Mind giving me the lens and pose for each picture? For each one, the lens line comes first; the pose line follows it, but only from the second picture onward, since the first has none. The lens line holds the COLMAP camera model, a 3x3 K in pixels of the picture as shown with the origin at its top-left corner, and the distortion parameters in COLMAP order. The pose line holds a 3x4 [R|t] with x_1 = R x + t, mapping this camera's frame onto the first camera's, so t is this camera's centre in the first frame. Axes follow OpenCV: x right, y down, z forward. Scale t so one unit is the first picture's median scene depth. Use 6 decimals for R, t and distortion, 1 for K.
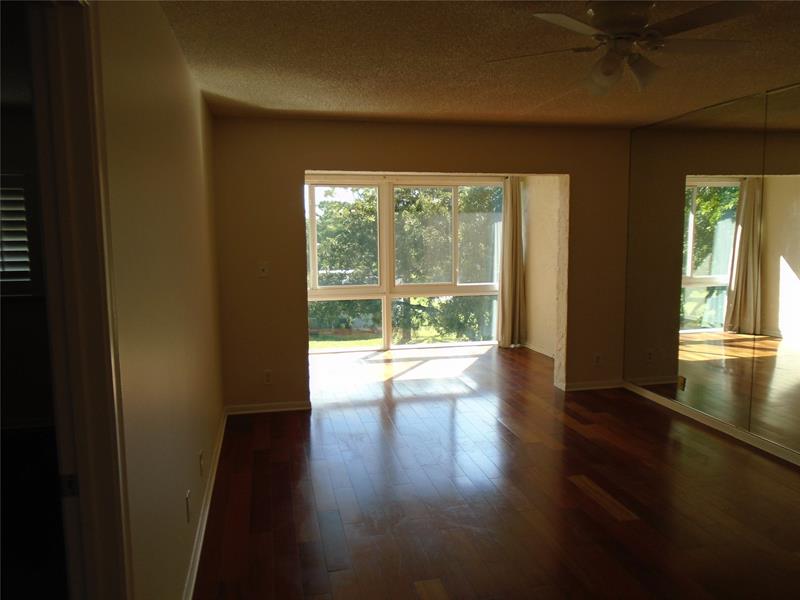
lens RADIAL K [[610.7, 0, 400.0], [0, 610.7, 300.0], [0, 0, 1]] dist [-0.022104, 0.011550]
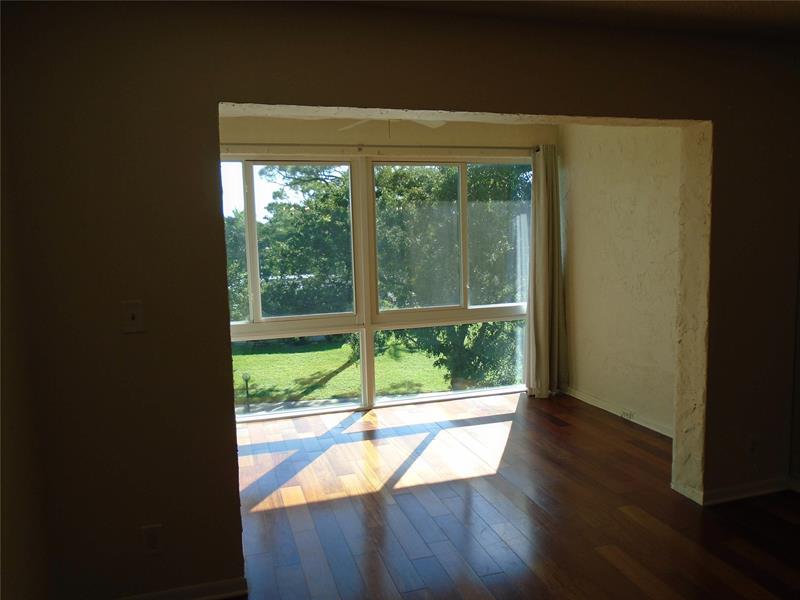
lens RADIAL K [[610.7, 0, 400.0], [0, 610.7, 300.0], [0, 0, 1]] dist [-0.022104, 0.011550]
pose [[0.996687, -0.027131, 0.076677, -0.037680], [0.027335, 0.999625, -0.001611, -0.037530], [-0.076605, 0.003702, 0.997055, 0.350358]]
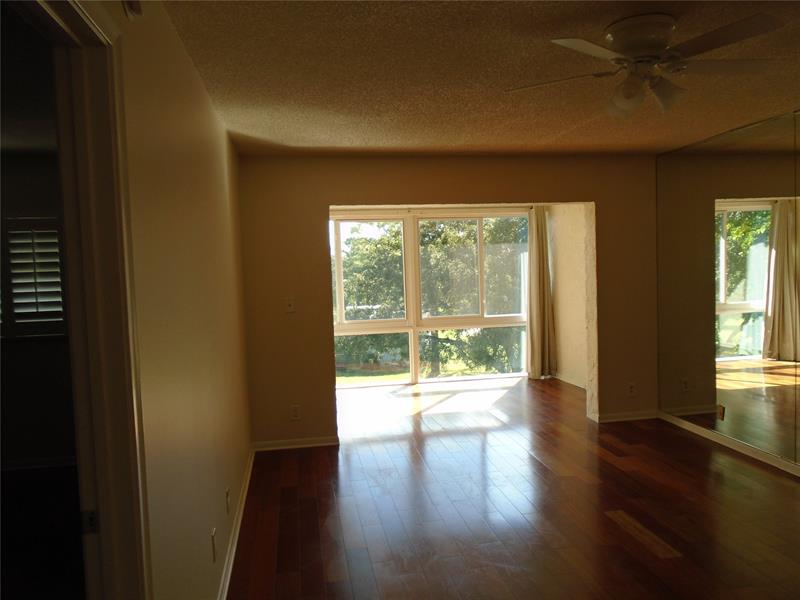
lens RADIAL K [[610.7, 0, 400.0], [0, 610.7, 300.0], [0, 0, 1]] dist [-0.022104, 0.011550]
pose [[0.998742, -0.022707, -0.044704, 0.001639], [0.020143, 0.998171, -0.057002, 0.002346], [0.045916, 0.056030, 0.997373, 0.004207]]
